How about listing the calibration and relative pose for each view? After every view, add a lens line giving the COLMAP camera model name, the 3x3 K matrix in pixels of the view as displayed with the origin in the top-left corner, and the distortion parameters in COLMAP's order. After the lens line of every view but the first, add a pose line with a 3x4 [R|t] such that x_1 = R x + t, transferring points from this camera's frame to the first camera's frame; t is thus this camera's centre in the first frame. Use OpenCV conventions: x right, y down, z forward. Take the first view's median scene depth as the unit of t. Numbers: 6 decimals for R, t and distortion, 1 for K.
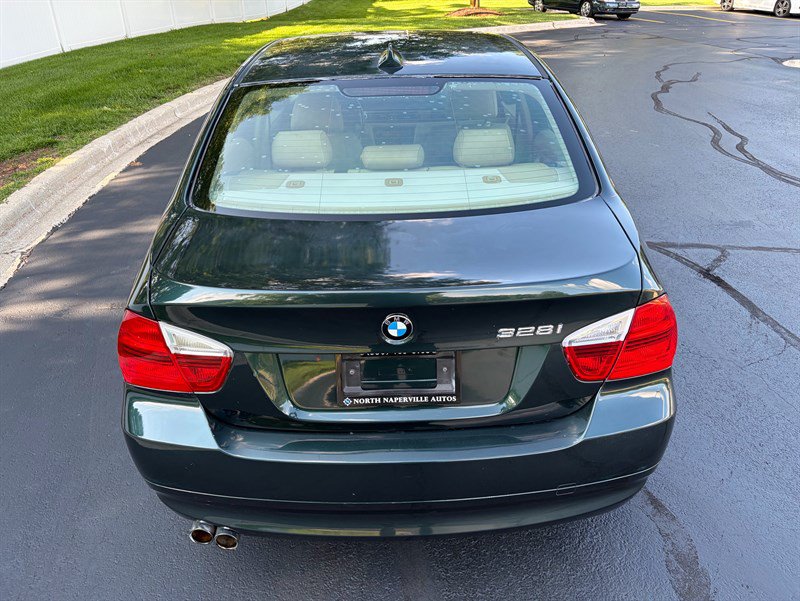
lens RADIAL K [[611.3, 0, 406.6], [0, 611.3, 294.5], [0, 0, 1]] dist [0.050276, -0.061507]
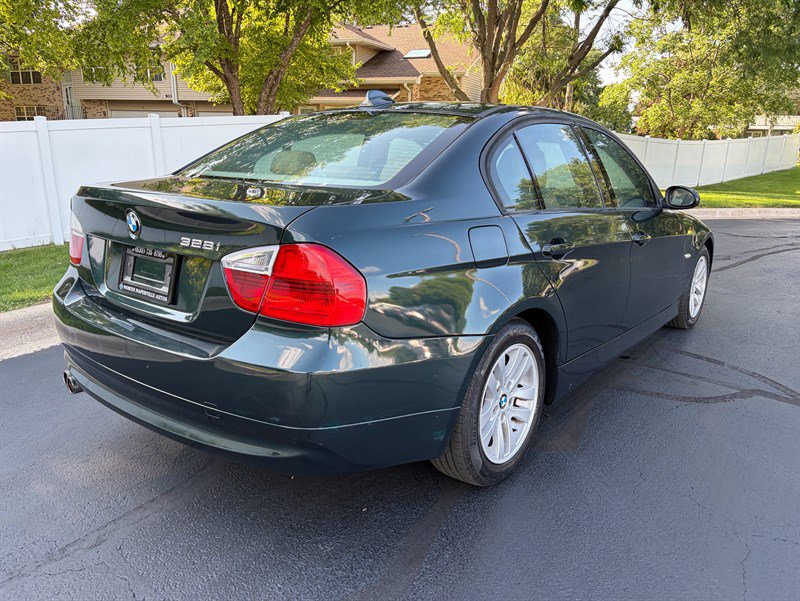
lens RADIAL K [[609.1, 0, 392.5], [0, 609.1, 305.9], [0, 0, 1]] dist [0.054117, -0.059658]
pose [[0.763971, 0.188905, -0.616979, 0.956723], [-0.335305, 0.933170, -0.129475, 0.154664], [0.551288, 0.305791, 0.776256, 0.255103]]
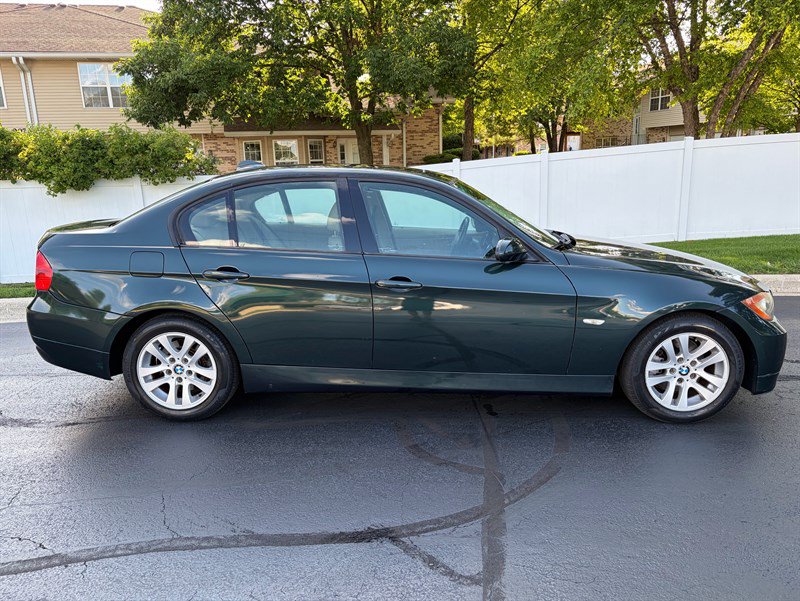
lens RADIAL K [[608.3, 0, 400.6], [0, 608.3, 298.9], [0, 0, 1]] dist [0.053467, -0.062808]
pose [[-0.049580, 0.223998, -0.973328, 2.088518], [-0.457909, 0.860972, 0.221466, -0.780120], [0.887616, 0.456675, 0.059884, 1.723257]]
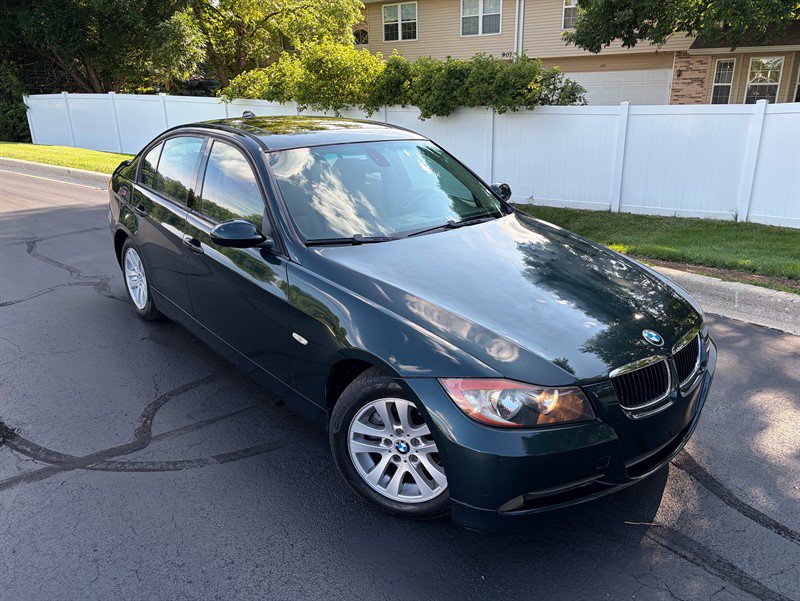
lens RADIAL K [[608.3, 0, 400.5], [0, 608.3, 296.4], [0, 0, 1]] dist [0.053467, -0.062808]
pose [[-0.780895, 0.214024, -0.586853, 1.032507], [-0.287320, 0.711131, 0.641670, -1.624573], [0.554662, 0.669692, -0.493826, 3.084676]]
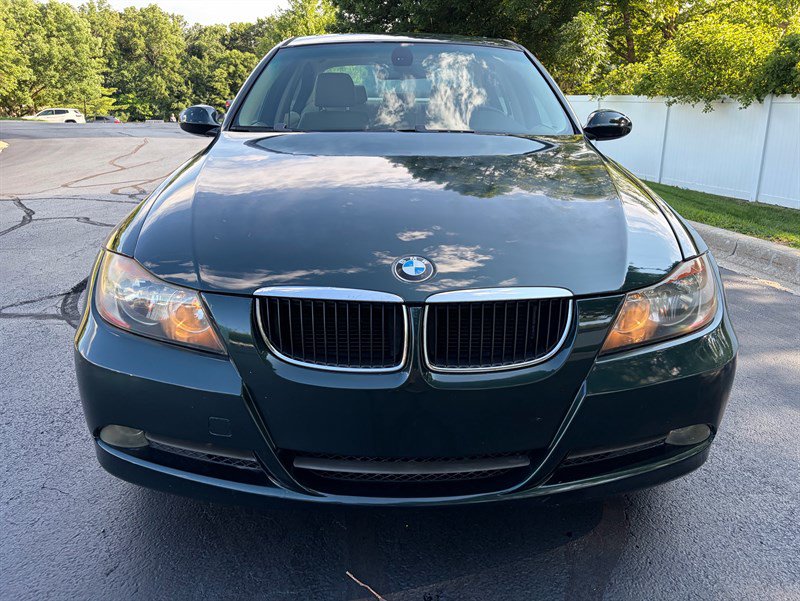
lens RADIAL K [[608.3, 0, 401.2], [0, 608.3, 303.2], [0, 0, 1]] dist [0.053467, -0.062808]
pose [[-0.999918, 0.000734, 0.012758, -0.047931], [0.009674, 0.695817, 0.718154, -1.380608], [-0.008350, 0.718218, -0.695768, 3.312449]]
